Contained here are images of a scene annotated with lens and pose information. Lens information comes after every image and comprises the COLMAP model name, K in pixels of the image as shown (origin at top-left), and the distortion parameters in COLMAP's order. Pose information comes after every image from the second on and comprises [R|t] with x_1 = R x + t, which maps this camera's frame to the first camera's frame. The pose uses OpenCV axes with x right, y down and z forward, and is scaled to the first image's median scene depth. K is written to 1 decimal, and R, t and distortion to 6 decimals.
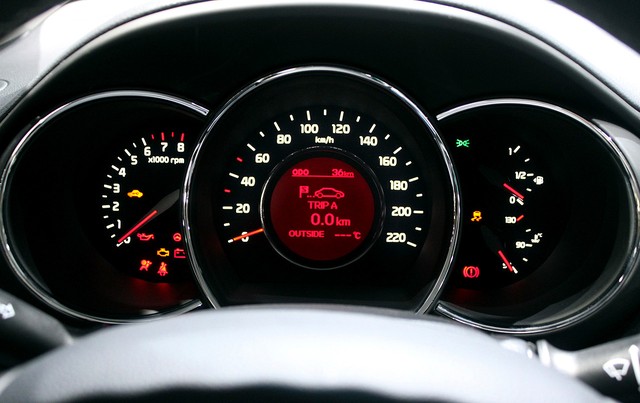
lens RADIAL K [[890.1, 0, 323.8], [0, 890.1, 201.1], [0, 0, 1]] dist [0.014821, 0.000000]
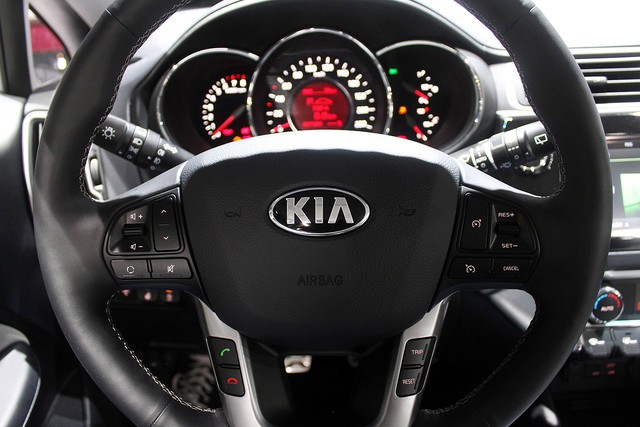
lens RADIAL K [[588.8, 0, 314.6], [0, 588.8, 218.0], [0, 0, 1]] dist [-0.097816, 0.025124]
pose [[0.998186, -0.057934, -0.016404, -0.006329], [0.059363, 0.992471, 0.107136, 0.099210], [0.010074, -0.107916, 0.994109, -0.251084]]
